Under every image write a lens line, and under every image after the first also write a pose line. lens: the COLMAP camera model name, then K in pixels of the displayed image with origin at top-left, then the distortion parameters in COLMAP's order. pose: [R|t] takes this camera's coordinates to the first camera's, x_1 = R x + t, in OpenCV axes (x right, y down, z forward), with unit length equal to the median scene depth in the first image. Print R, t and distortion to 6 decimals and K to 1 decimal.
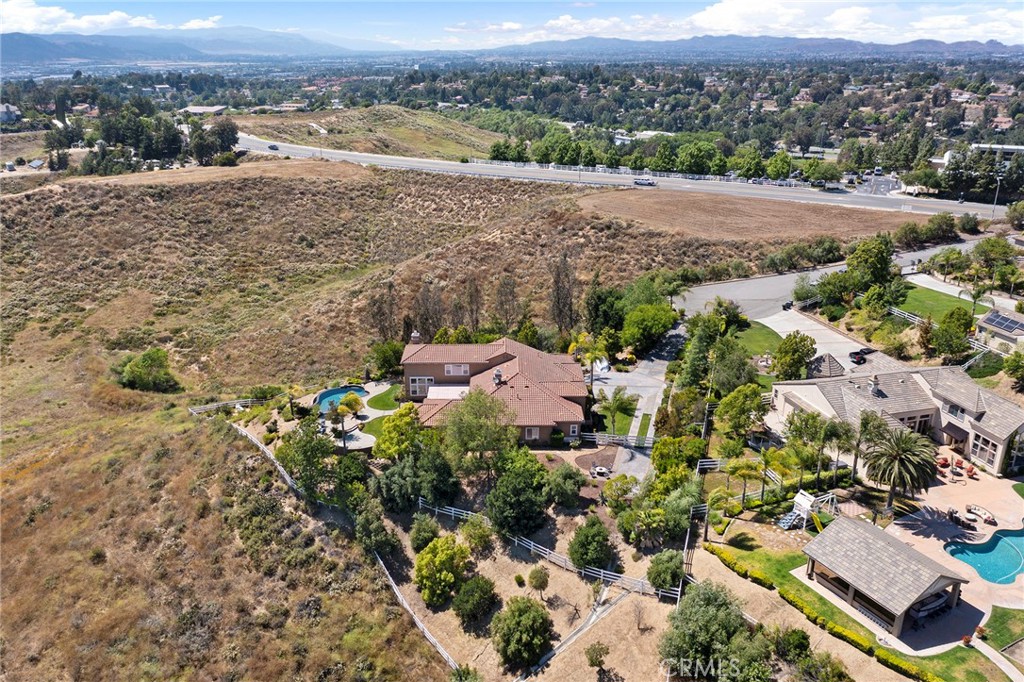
lens RADIAL K [[800.4, 0, 514.1], [0, 800.4, 340.5], [0, 0, 1]] dist [-0.016268, 0.004656]
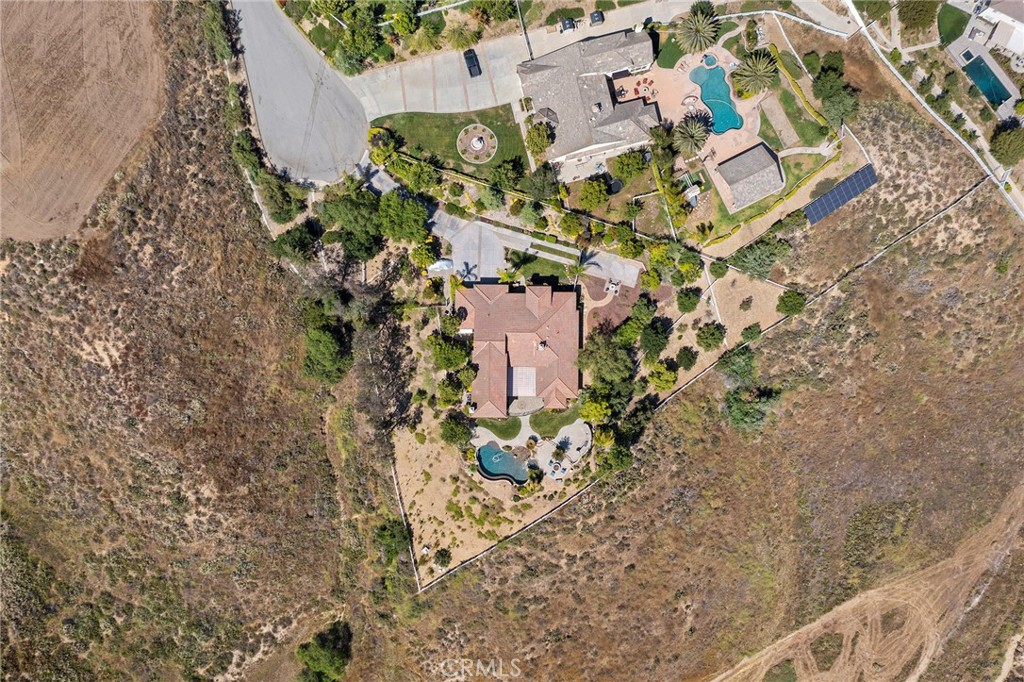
lens RADIAL K [[800.4, 0, 512.8], [0, 800.4, 339.6], [0, 0, 1]] dist [-0.016268, 0.004656]
pose [[0.025099, -0.999594, 0.013452, -0.017189], [0.348012, 0.021351, 0.937247, -0.812762], [-0.937154, -0.018843, 0.348407, 0.329755]]
